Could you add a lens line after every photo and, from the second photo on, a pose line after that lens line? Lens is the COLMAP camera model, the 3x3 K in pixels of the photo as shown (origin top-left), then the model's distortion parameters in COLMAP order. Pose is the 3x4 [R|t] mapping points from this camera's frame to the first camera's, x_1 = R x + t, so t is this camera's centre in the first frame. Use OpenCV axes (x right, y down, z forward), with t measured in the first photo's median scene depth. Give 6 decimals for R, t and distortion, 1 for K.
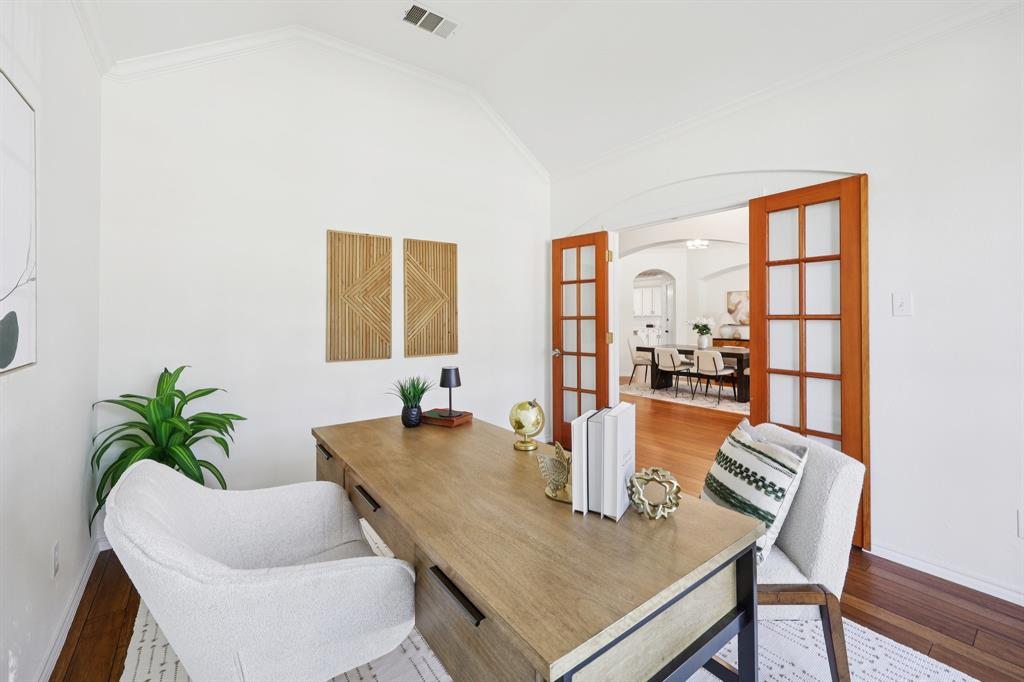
lens RADIAL K [[412.9, 0, 516.2], [0, 412.9, 318.4], [0, 0, 1]] dist [-0.002817, 0.001085]
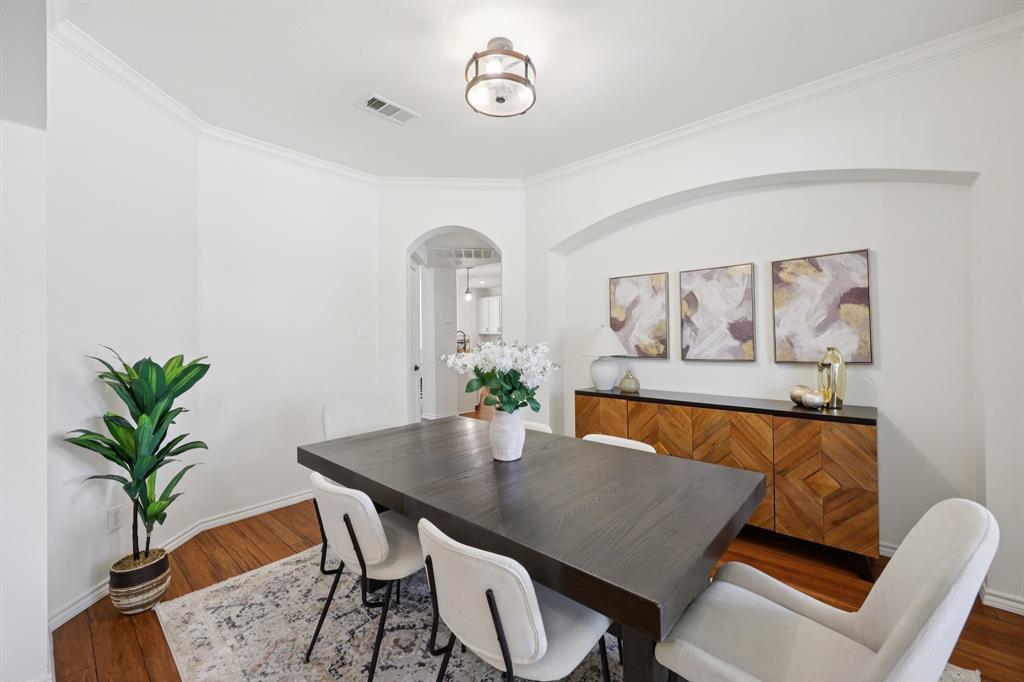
lens RADIAL K [[412.9, 0, 510.4], [0, 412.9, 338.4], [0, 0, 1]] dist [-0.002817, 0.001085]
pose [[0.978706, -0.000112, 0.205268, 0.329802], [-0.001331, 0.999975, 0.006891, -0.005347], [-0.205264, -0.007018, 0.978682, 0.614648]]
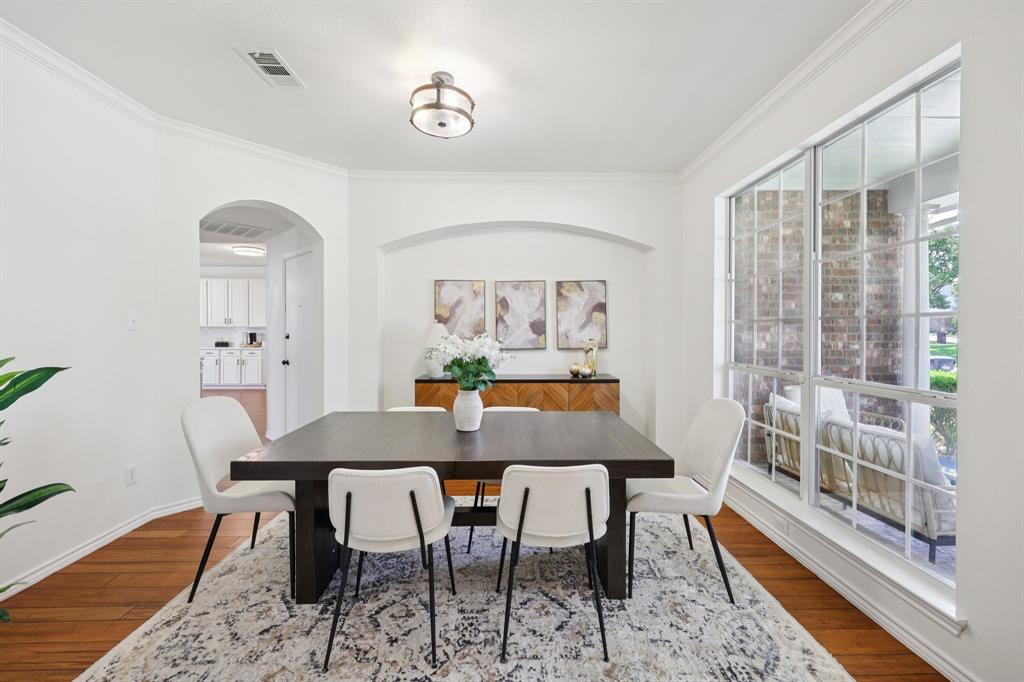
lens RADIAL K [[412.9, 0, 516.1], [0, 412.9, 338.6], [0, 0, 1]] dist [-0.002817, 0.001085]
pose [[0.576548, -0.006272, 0.817039, 0.173831], [-0.009058, 0.999860, 0.014067, -0.003145], [-0.817013, -0.015511, 0.576410, 0.650454]]
